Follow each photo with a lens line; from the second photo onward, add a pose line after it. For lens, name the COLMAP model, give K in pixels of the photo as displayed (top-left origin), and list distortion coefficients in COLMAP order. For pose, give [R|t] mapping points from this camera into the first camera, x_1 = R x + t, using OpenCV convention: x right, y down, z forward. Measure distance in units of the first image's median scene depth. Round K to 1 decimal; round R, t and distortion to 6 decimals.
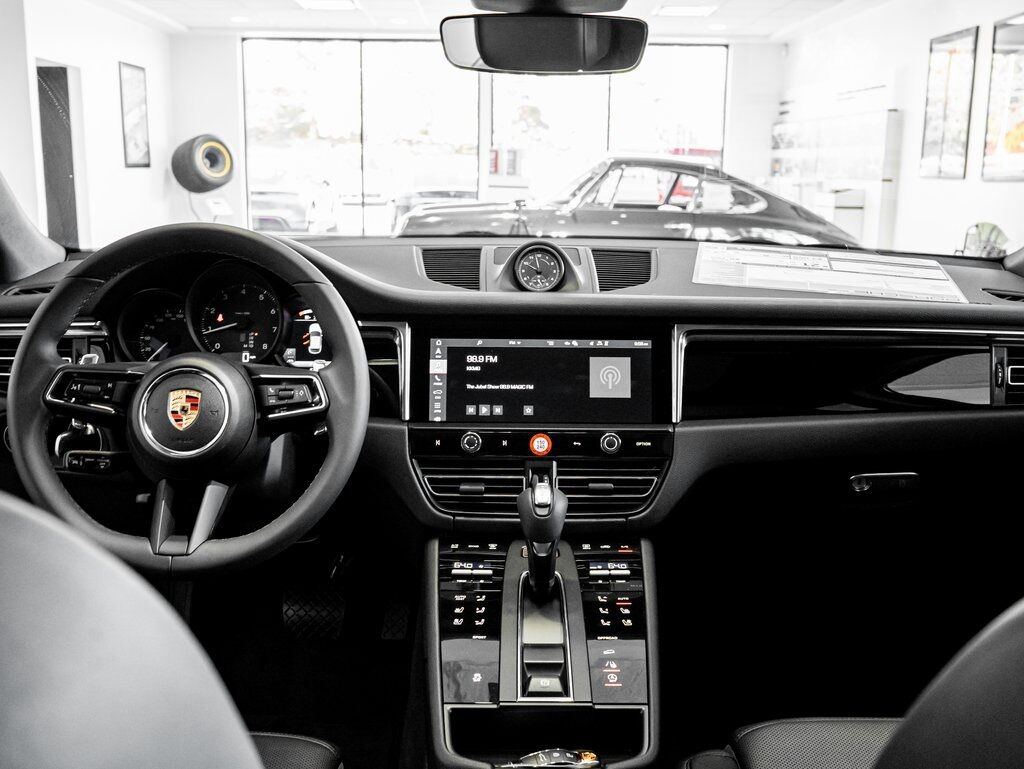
lens RADIAL K [[914.9, 0, 512.0], [0, 914.9, 384.5], [0, 0, 1]] dist [0.003888, -0.001100]
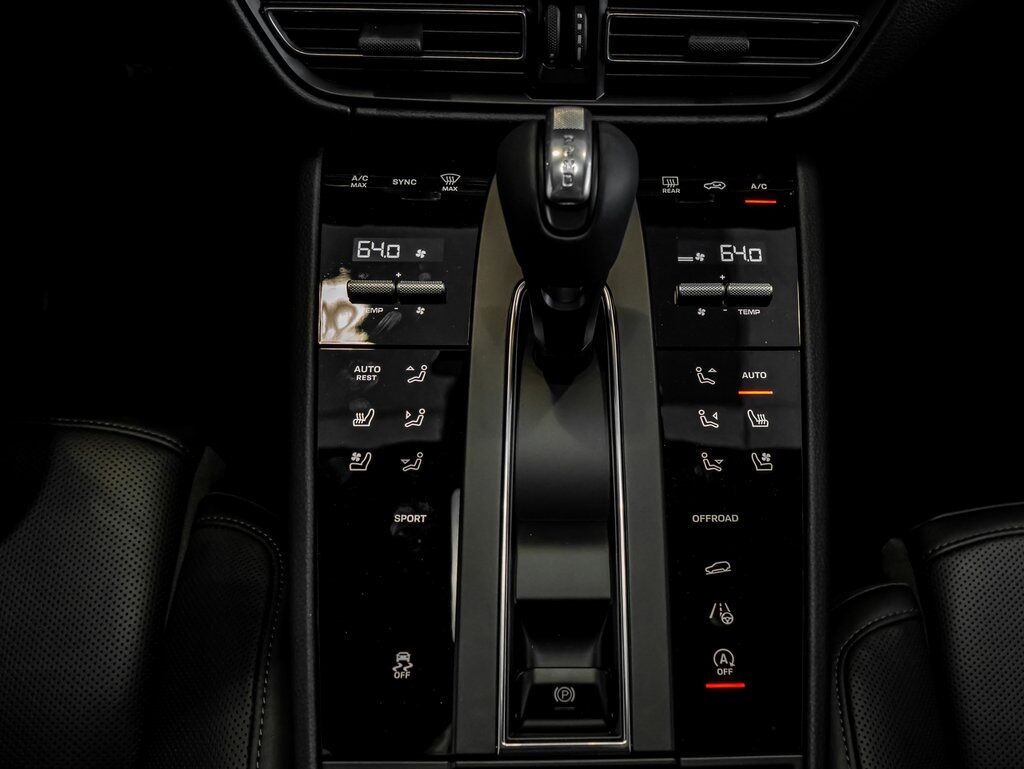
lens RADIAL K [[1101.0, 0, 512.0], [0, 1101.0, 384.5], [0, 0, 1]] dist [-0.091012, 0.005949]
pose [[0.999838, 0.013987, 0.011328, 0.003857], [-0.017995, 0.763078, 0.646056, -0.088251], [0.000392, -0.646155, 0.763206, 0.613364]]
